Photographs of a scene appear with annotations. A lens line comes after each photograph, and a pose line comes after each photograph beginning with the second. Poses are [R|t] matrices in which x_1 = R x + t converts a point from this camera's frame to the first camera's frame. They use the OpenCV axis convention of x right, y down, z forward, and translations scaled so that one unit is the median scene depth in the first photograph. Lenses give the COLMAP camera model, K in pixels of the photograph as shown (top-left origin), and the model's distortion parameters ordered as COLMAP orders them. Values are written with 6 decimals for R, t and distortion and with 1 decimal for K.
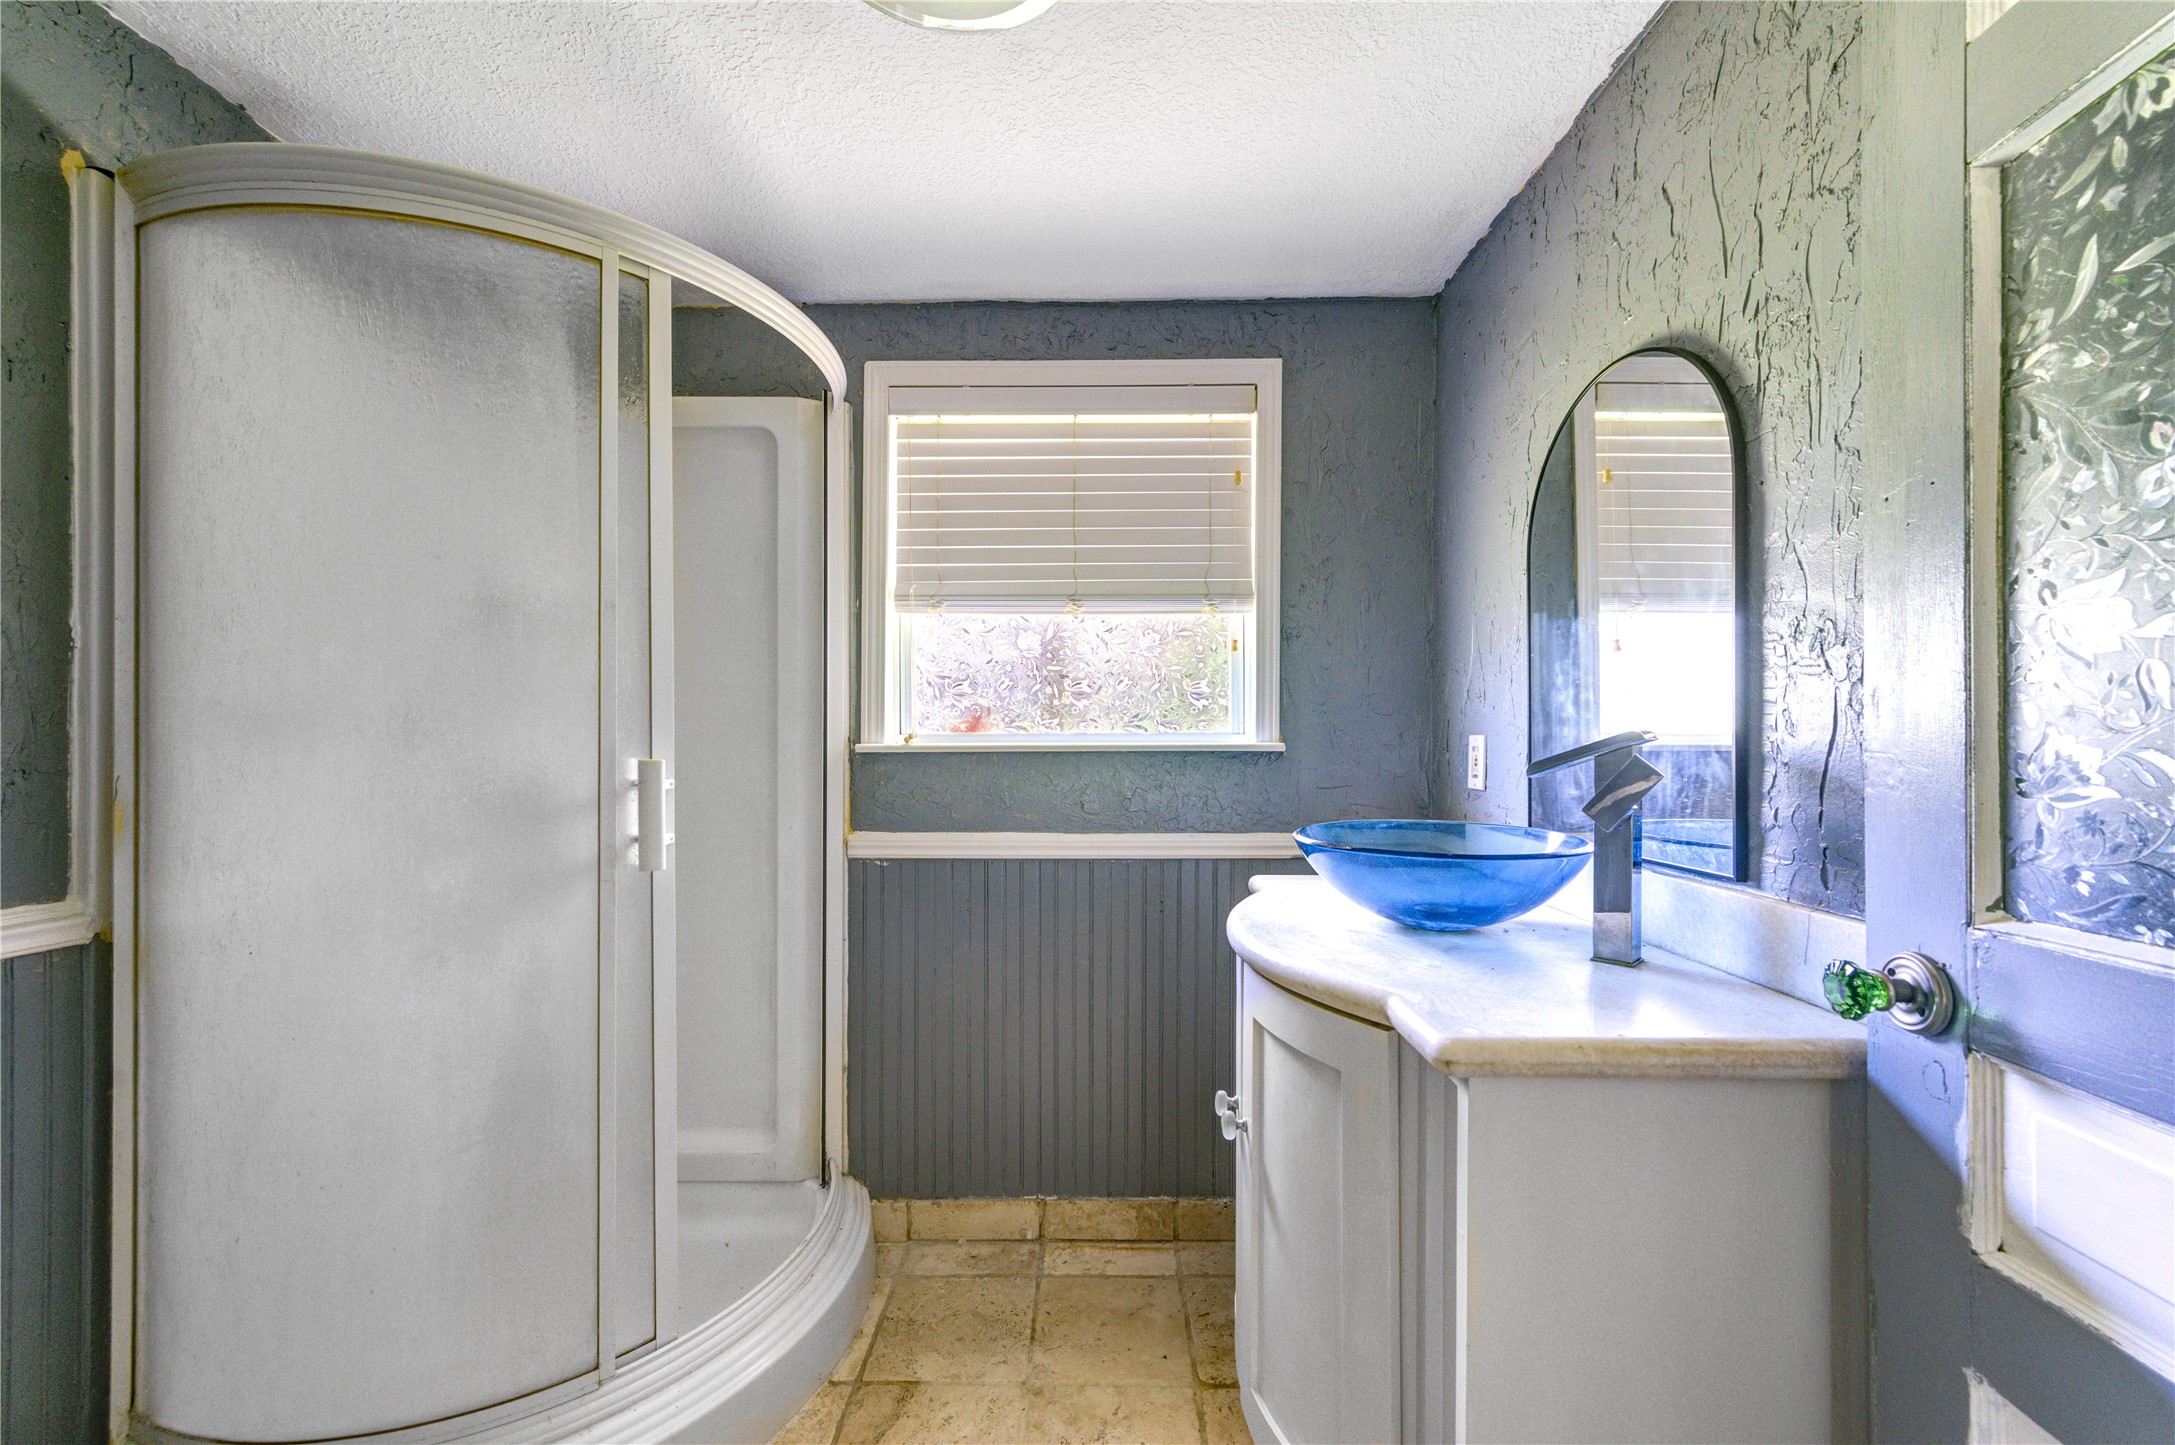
lens RADIAL K [[851.1, 0, 1095.3], [0, 851.1, 735.2], [0, 0, 1]] dist [0.001724, -0.000026]
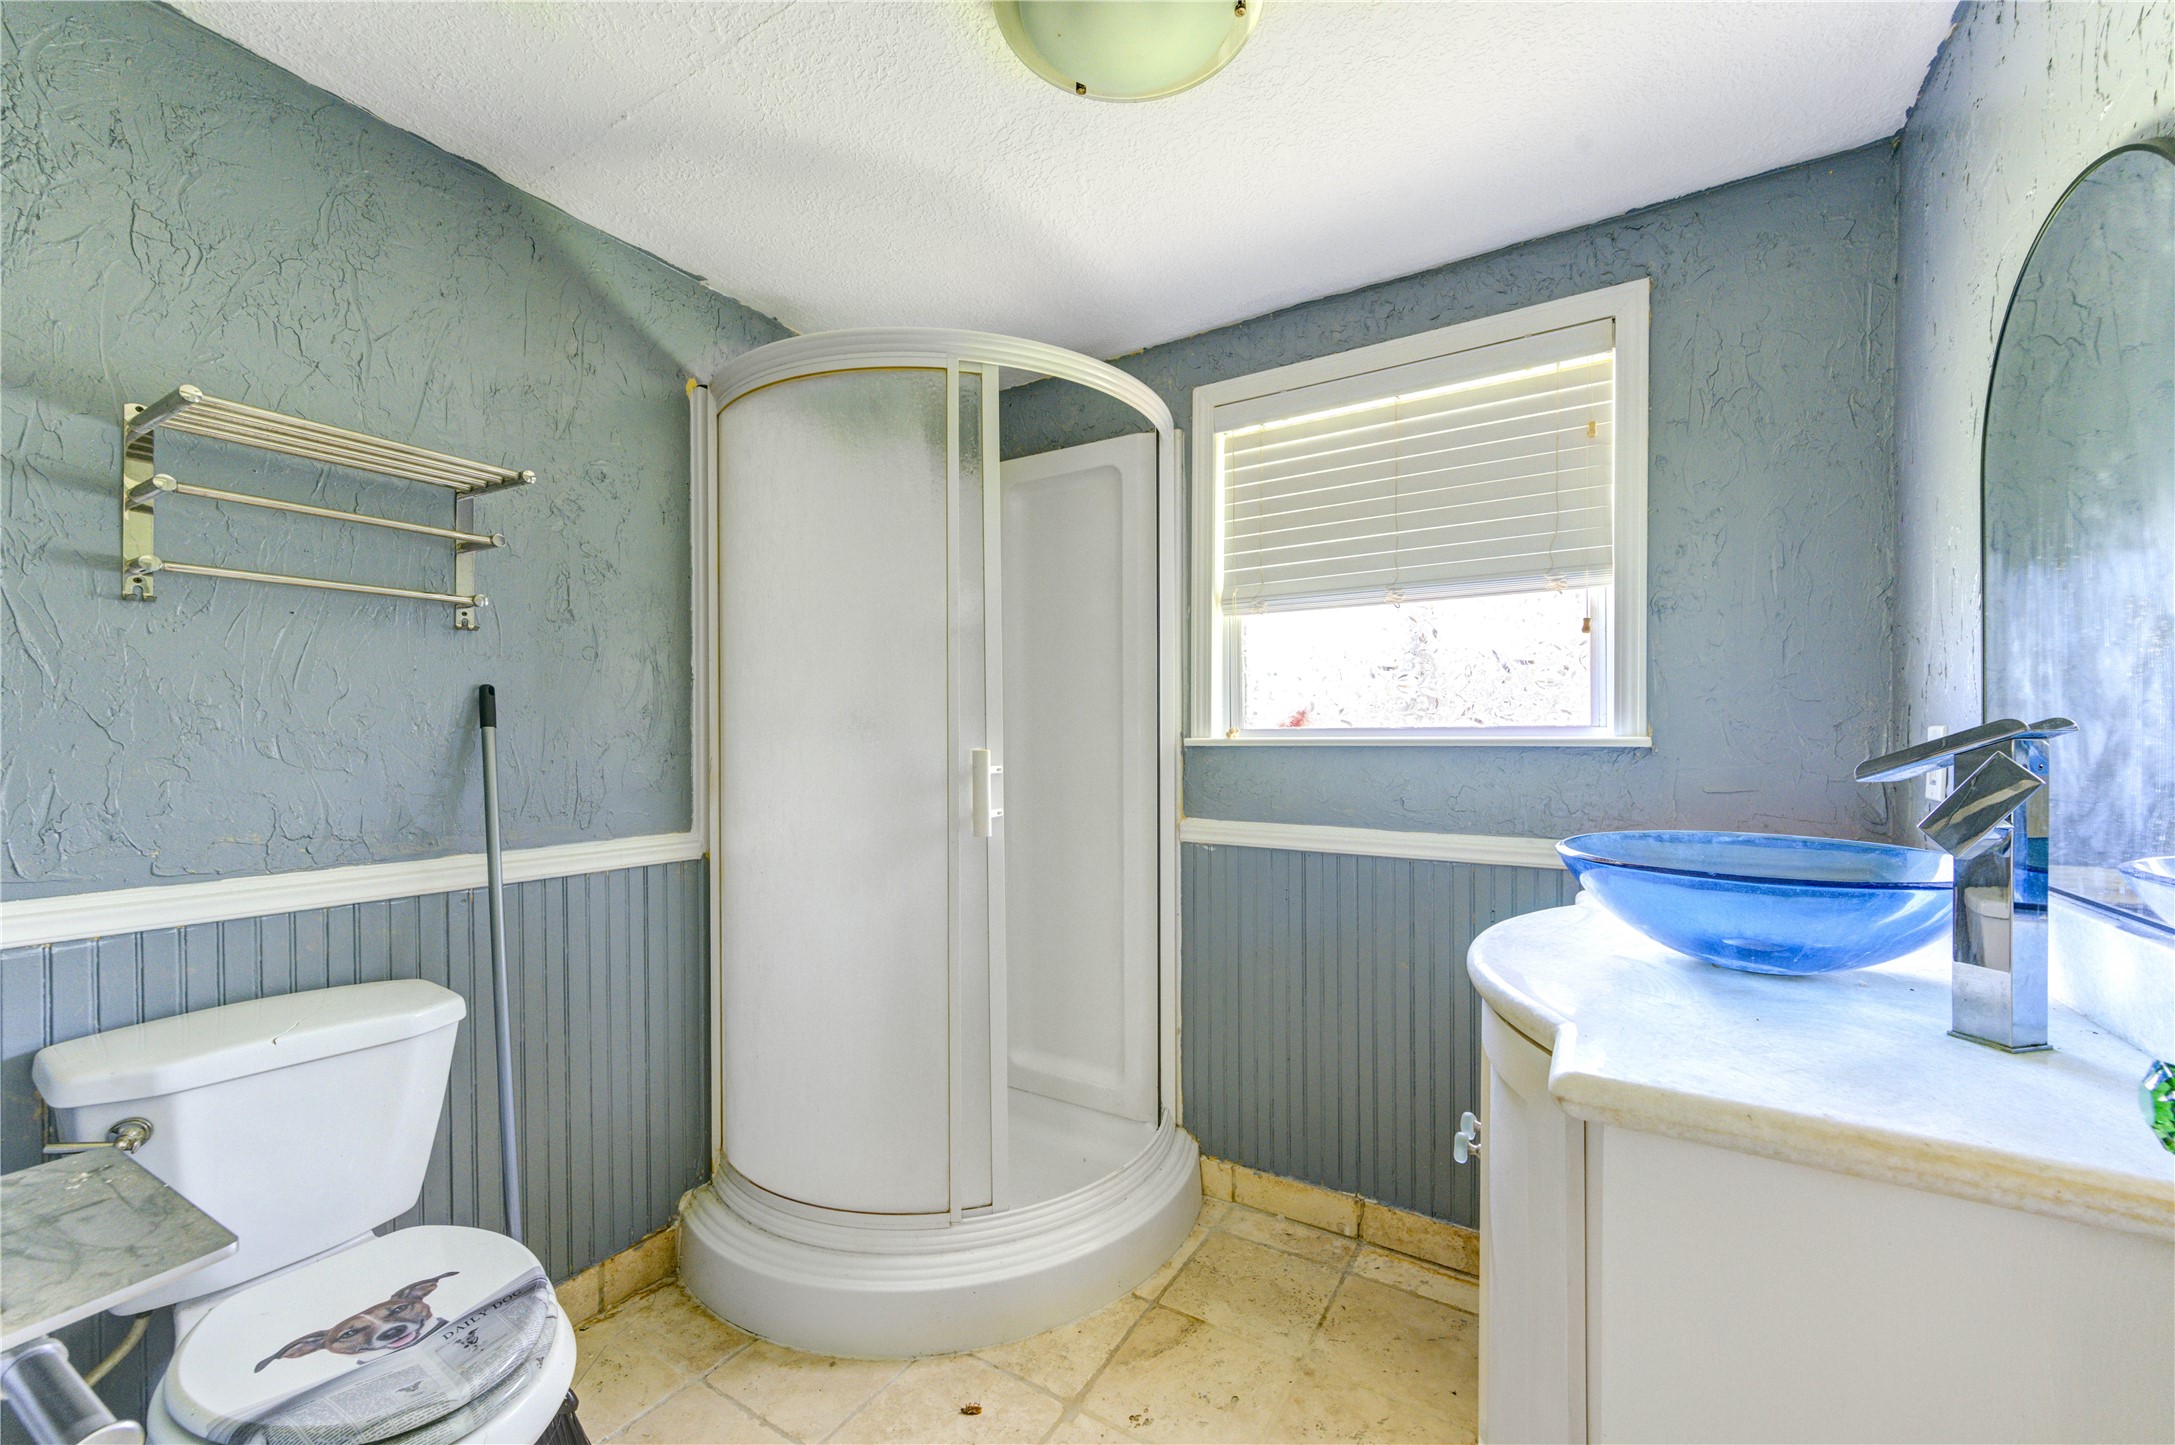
lens RADIAL K [[851.1, 0, 1095.3], [0, 851.1, 735.2], [0, 0, 1]] dist [0.001724, -0.000026]
pose [[0.853008, -0.001521, -0.521895, 0.215190], [0.004382, 0.999981, 0.004247, 0.001299], [0.521879, -0.005910, 0.852999, -0.000410]]
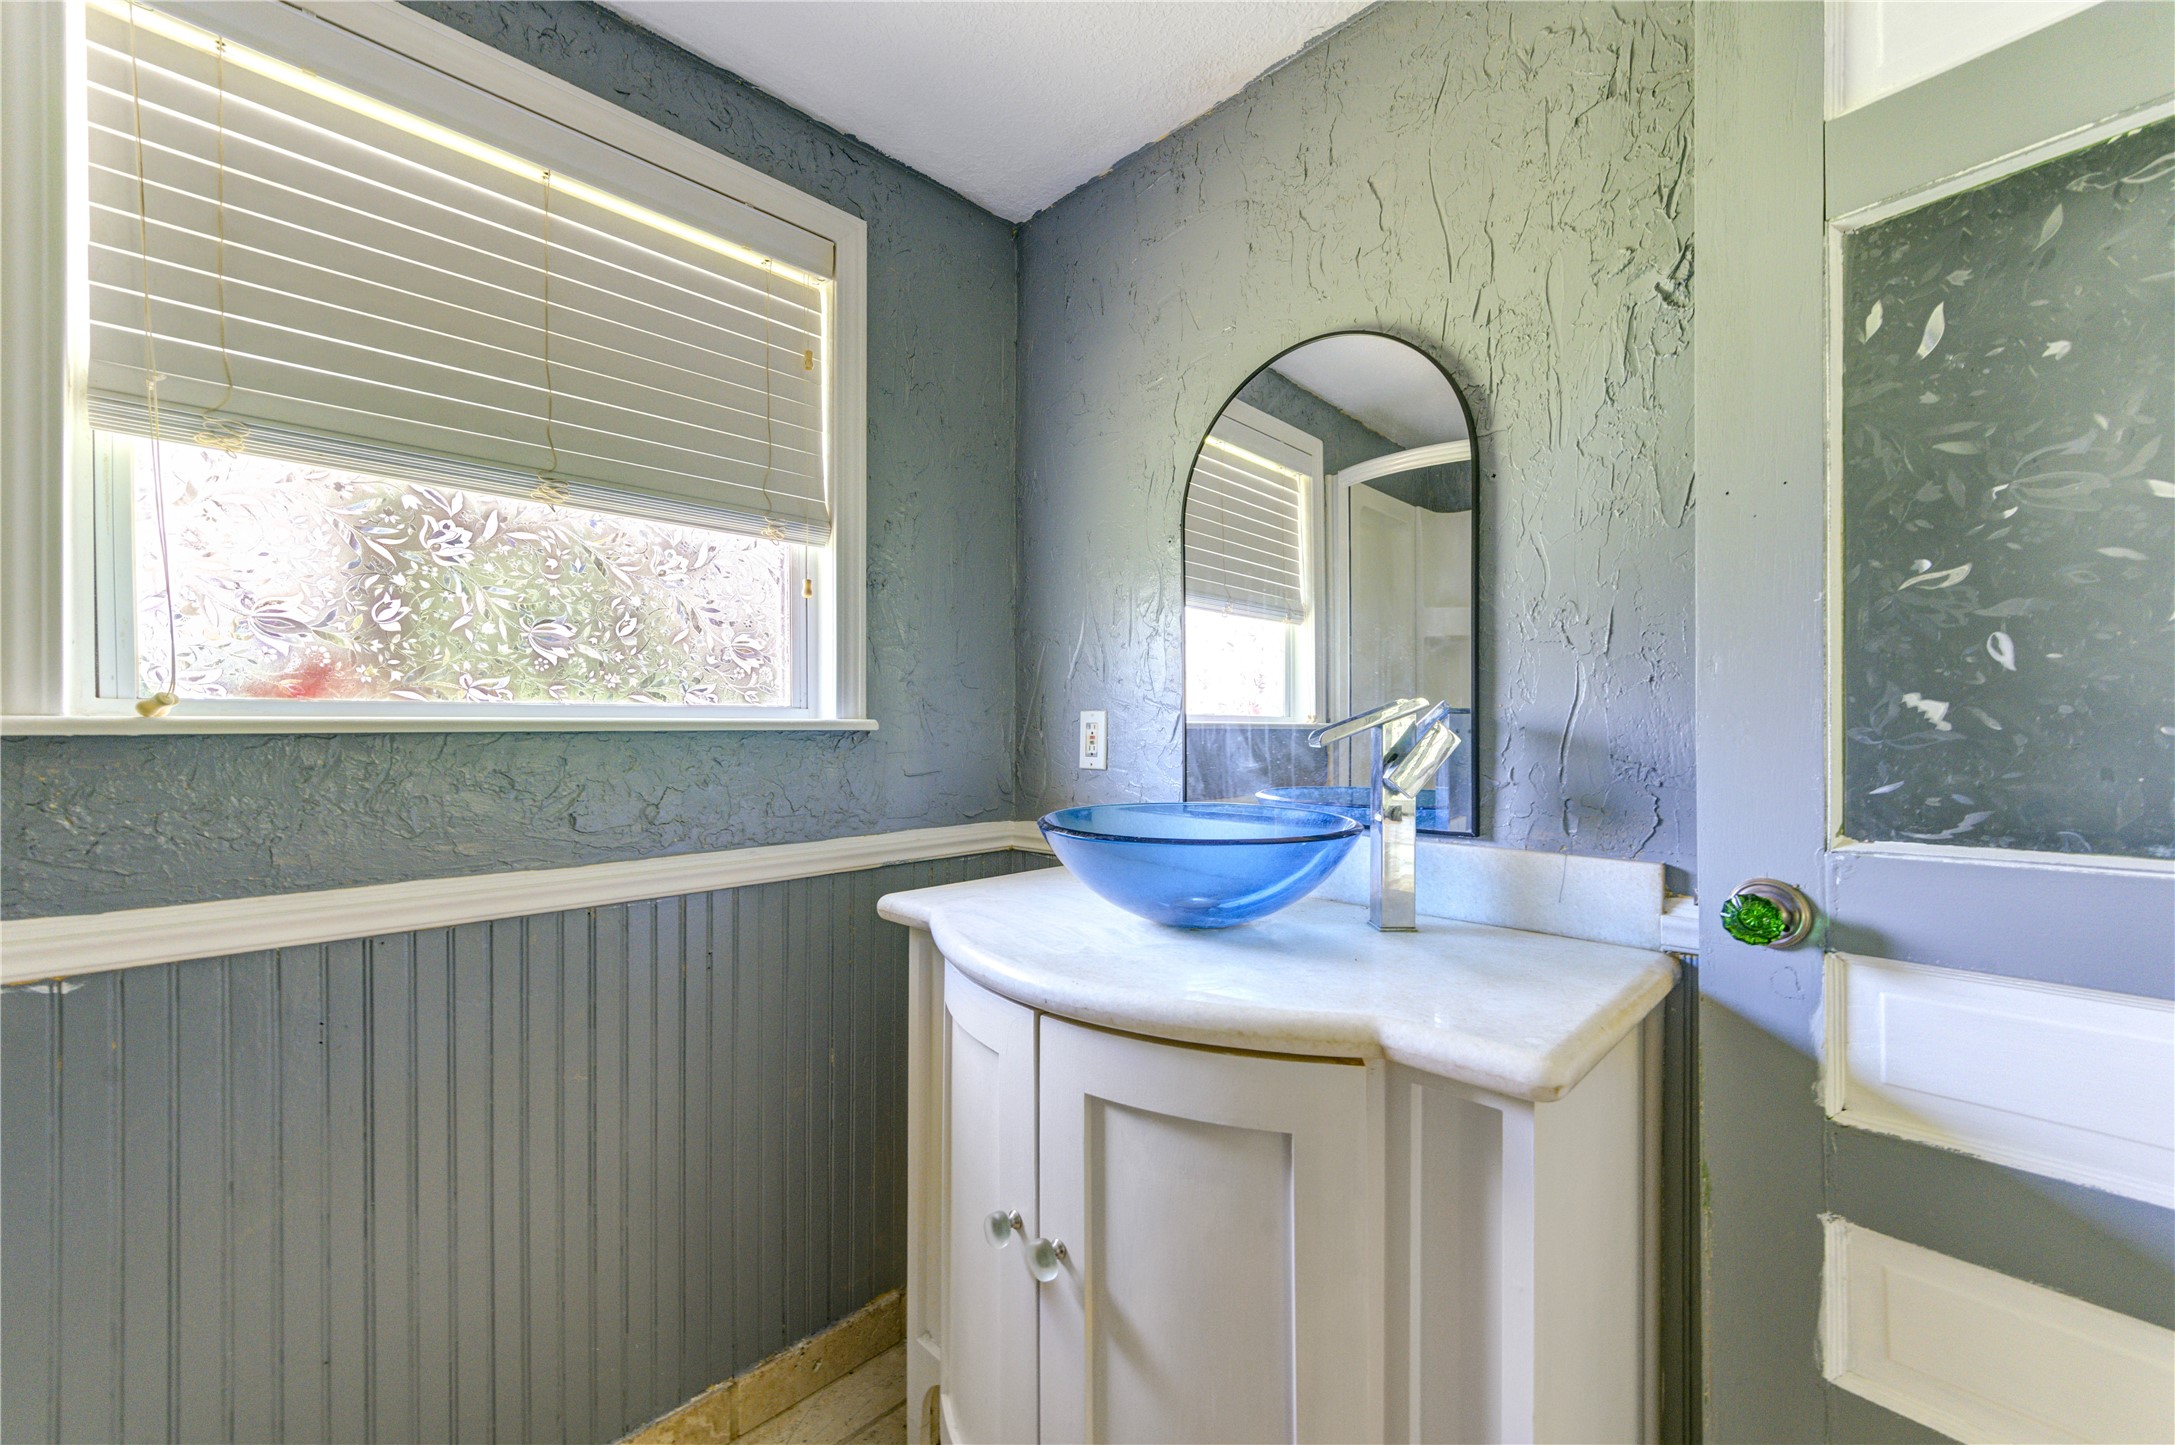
lens RADIAL K [[856.4, 0, 1102.2], [0, 856.4, 732.7], [0, 0, 1]] dist [0.002229, 0.000104]
pose [[0.695084, -0.005189, 0.718910, -0.217750], [0.000995, 0.999980, 0.006256, 0.018098], [-0.718928, -0.003634, 0.695075, 0.341412]]
